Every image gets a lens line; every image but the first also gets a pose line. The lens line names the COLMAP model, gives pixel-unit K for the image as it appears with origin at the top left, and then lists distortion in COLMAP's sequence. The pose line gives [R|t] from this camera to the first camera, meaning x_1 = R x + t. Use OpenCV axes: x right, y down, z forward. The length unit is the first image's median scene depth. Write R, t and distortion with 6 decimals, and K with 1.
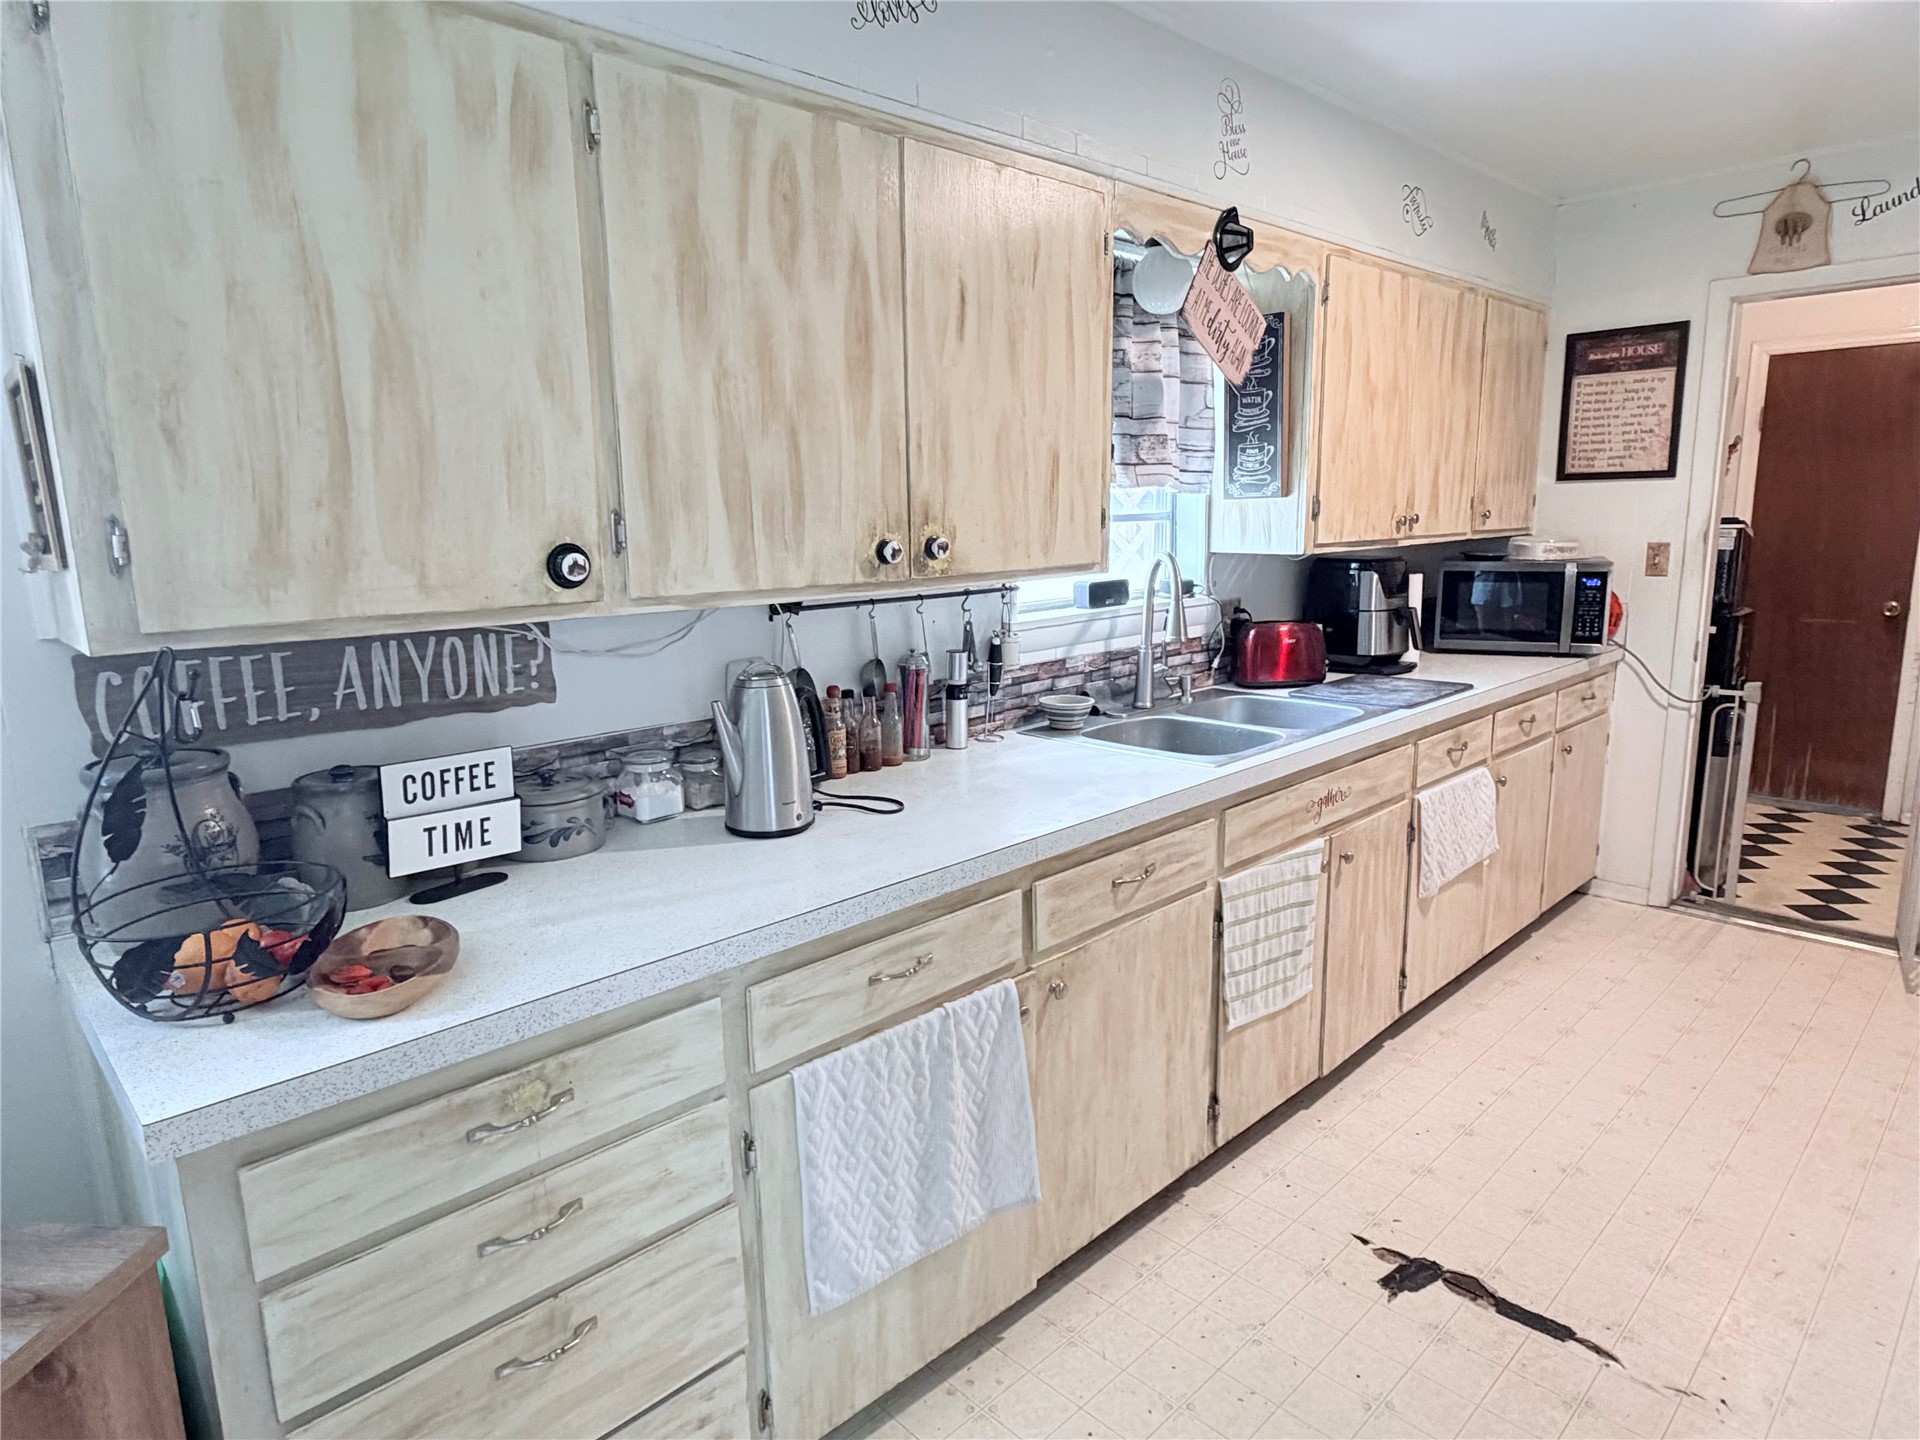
lens RADIAL K [[1125.0, 0, 969.8], [0, 1125.0, 722.3], [0, 0, 1]] dist [-0.002456, 0.002621]
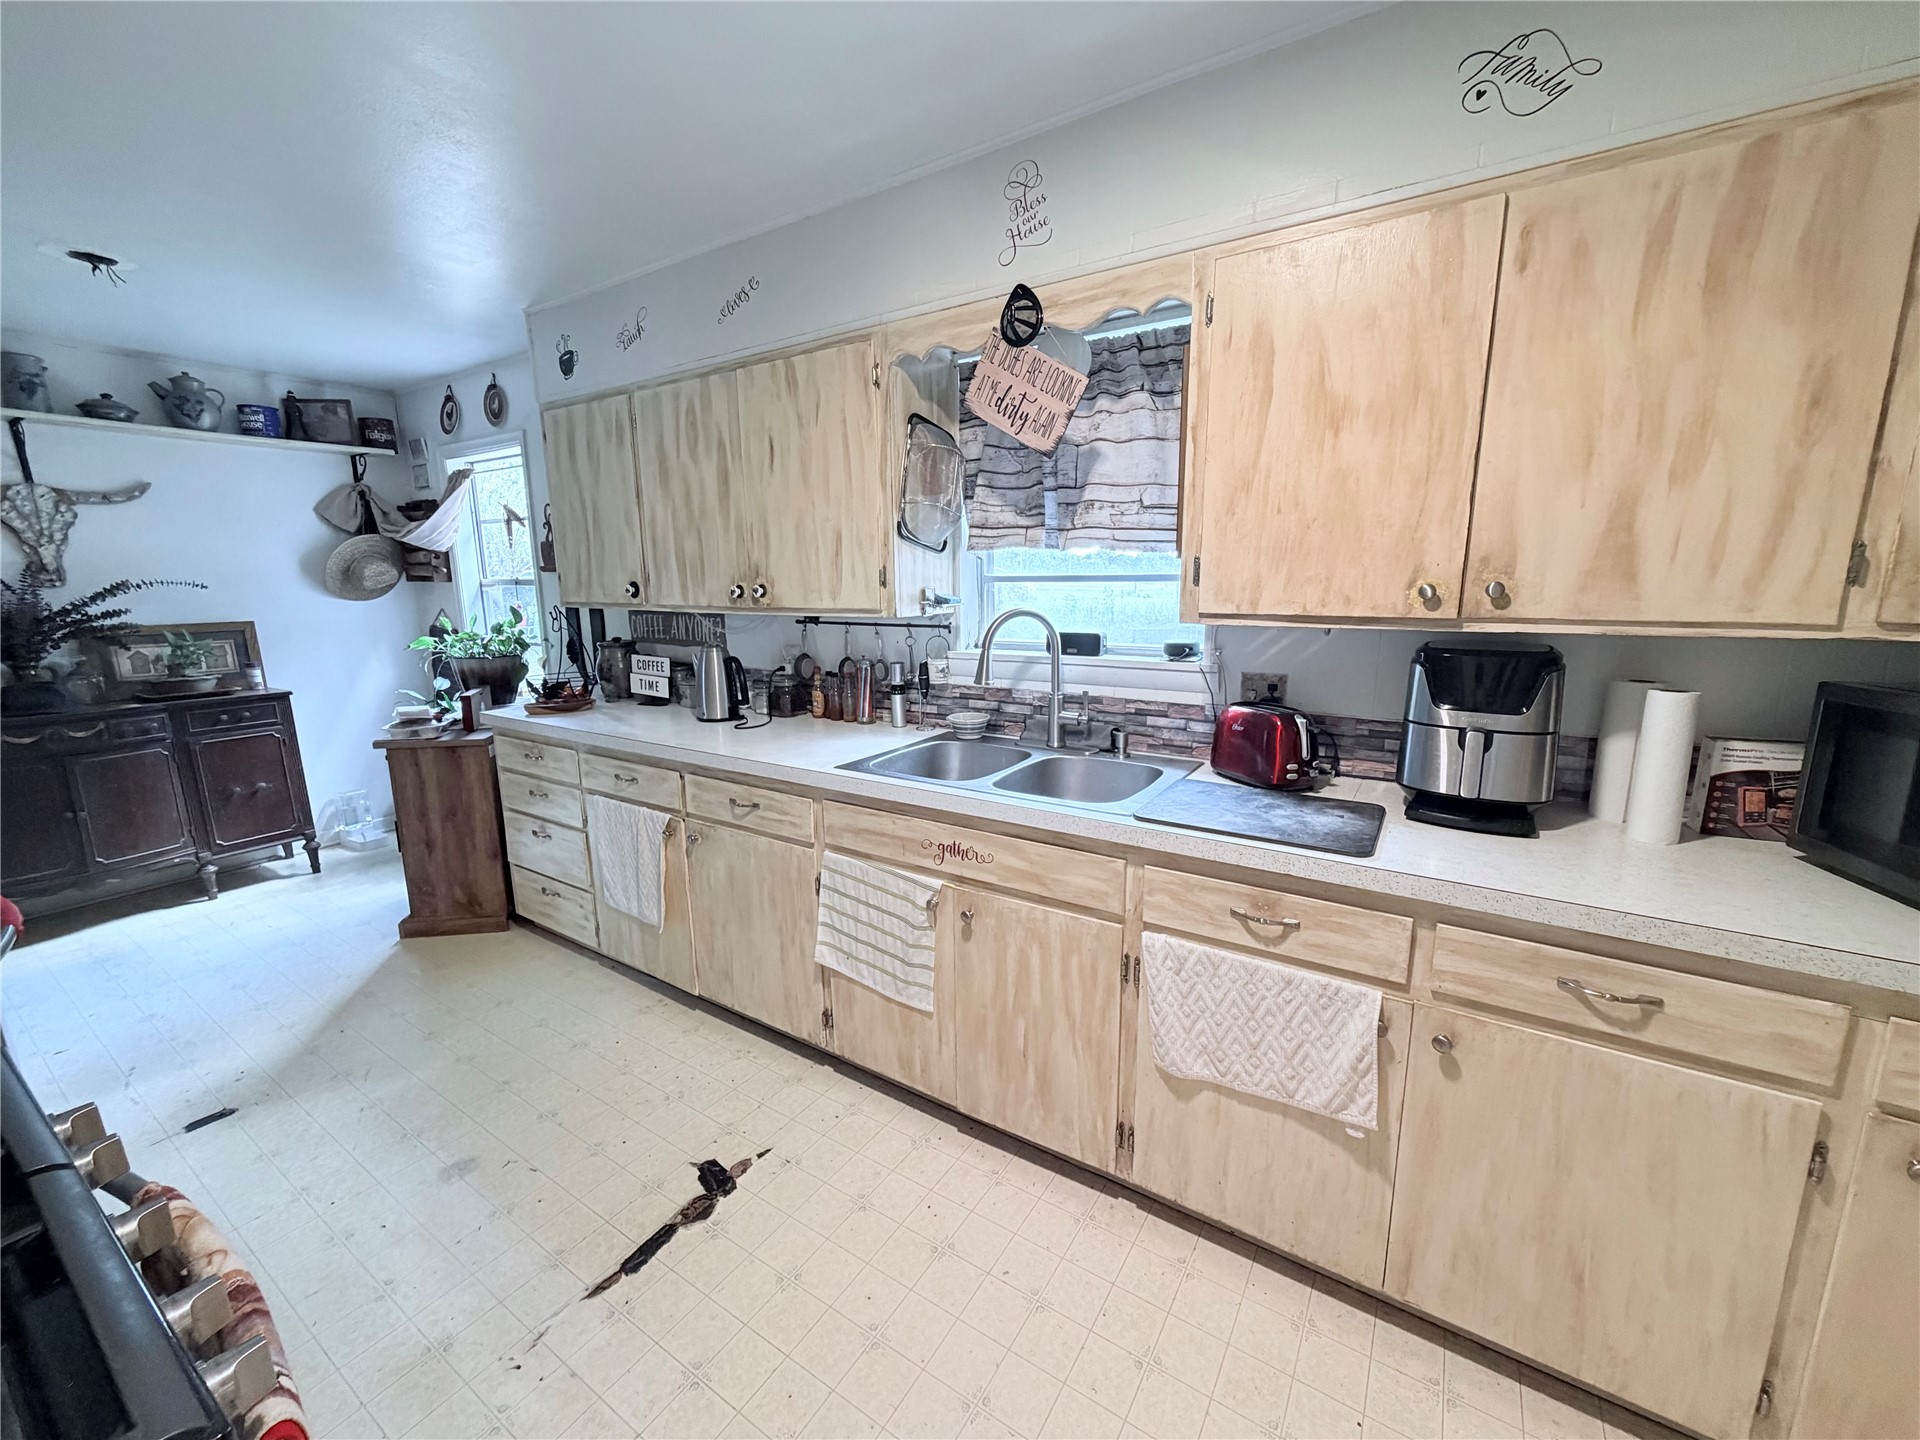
lens RADIAL K [[764.5, 0, 966.7], [0, 764.5, 719.2], [0, 0, 1]] dist [0.000251, 0.000316]
pose [[0.216480, 0.197322, -0.956138, 1.487578], [-0.180043, 0.970633, 0.159549, -0.251714], [0.959542, 0.137607, 0.245649, 1.249134]]
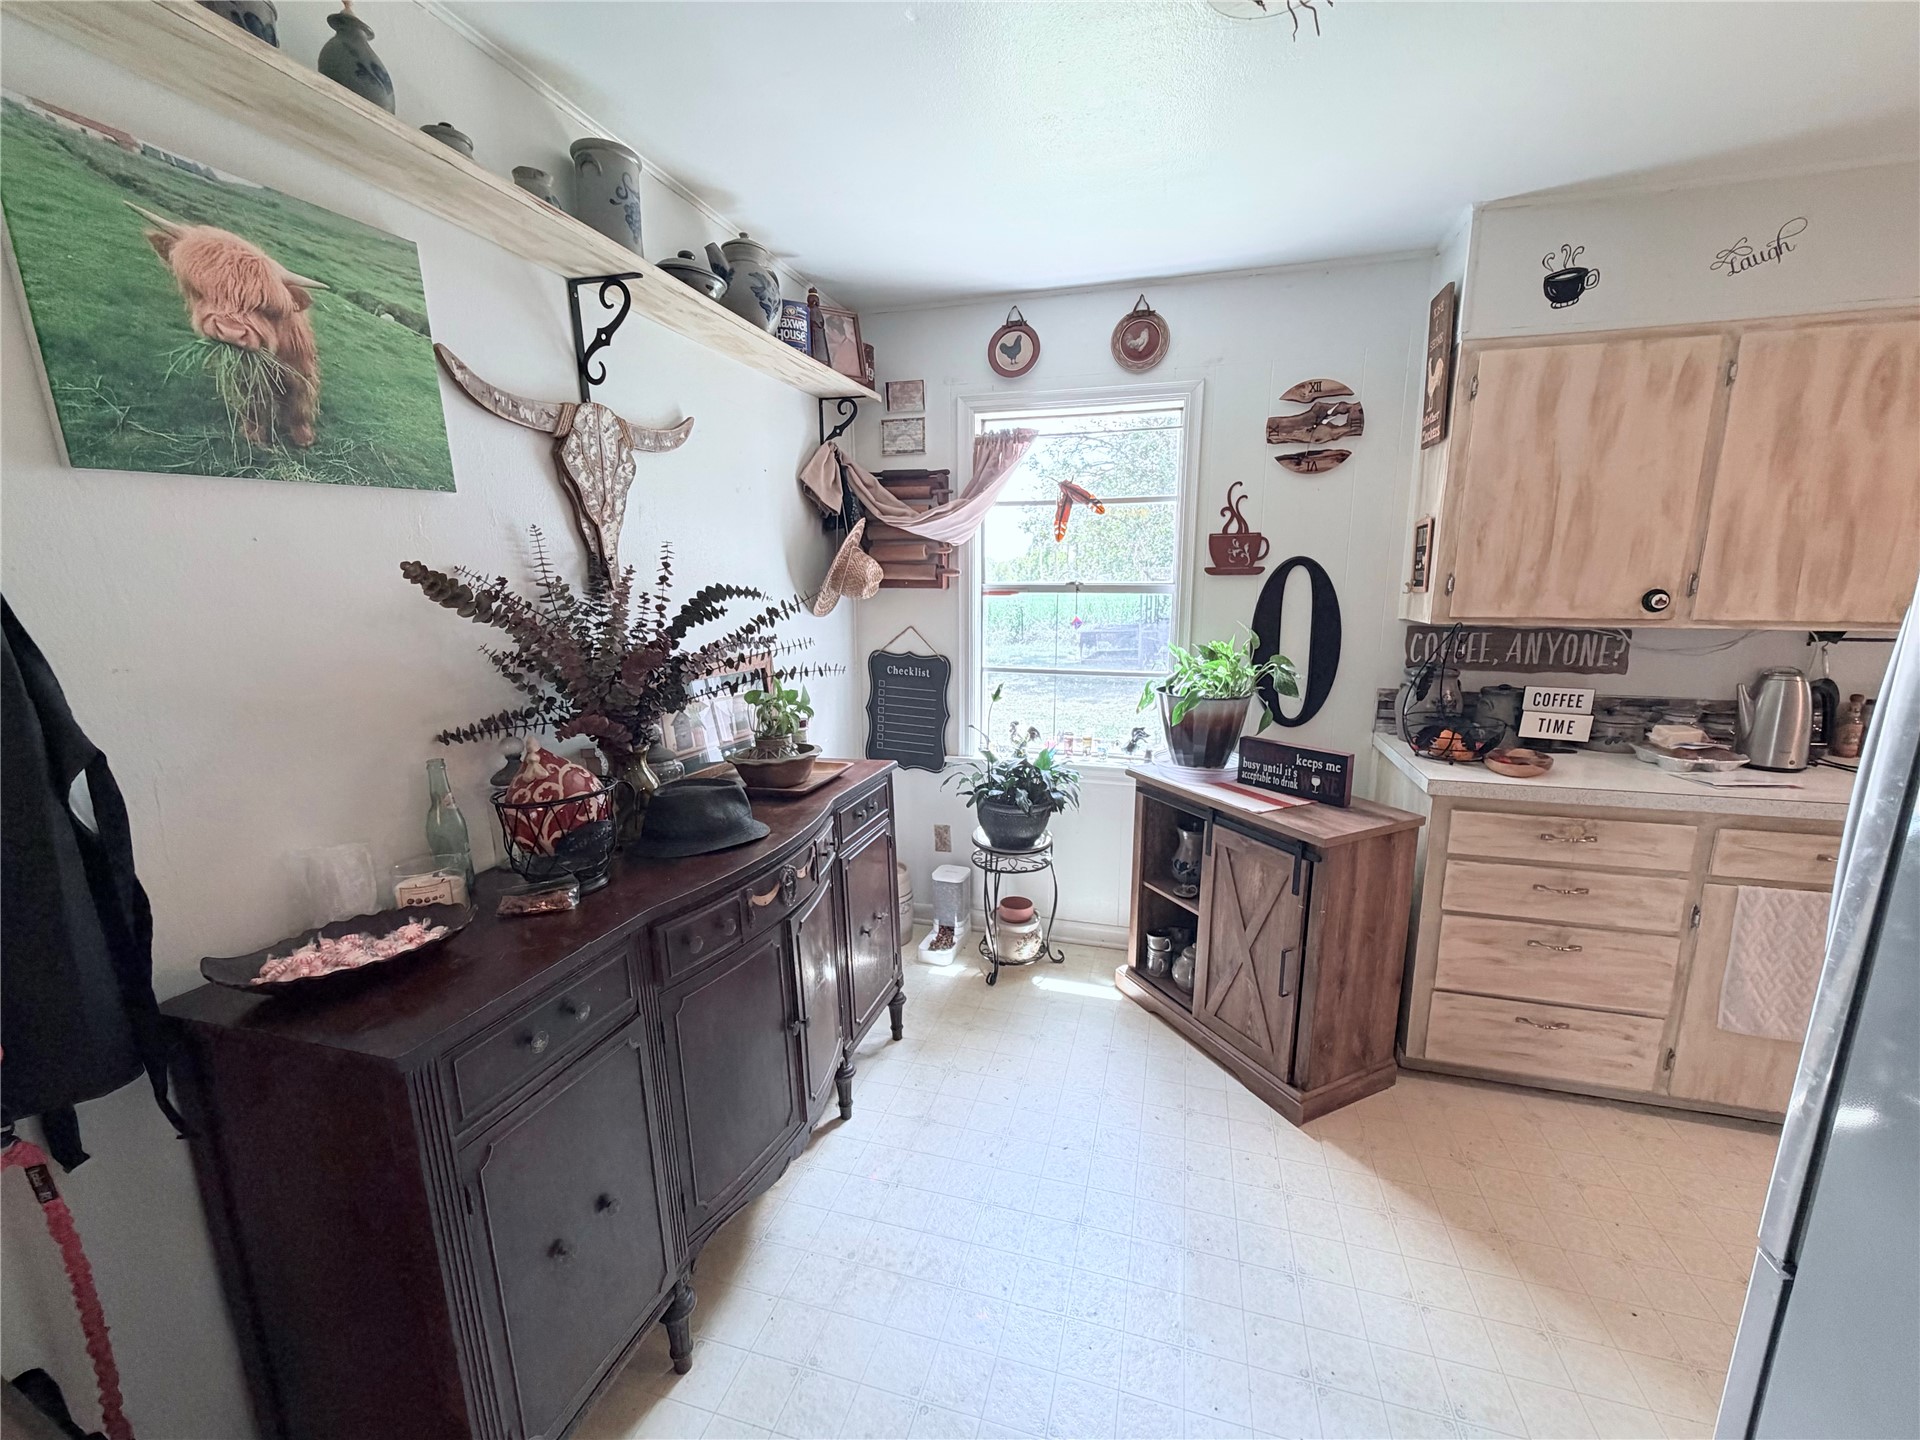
lens RADIAL K [[764.5, 0, 966.7], [0, 764.5, 719.2], [0, 0, 1]] dist [0.000251, 0.000316]
pose [[0.492768, 0.174551, -0.852474, 0.213894], [-0.168146, 0.980310, 0.103530, 0.120965], [0.853760, 0.092324, 0.512416, -0.656550]]
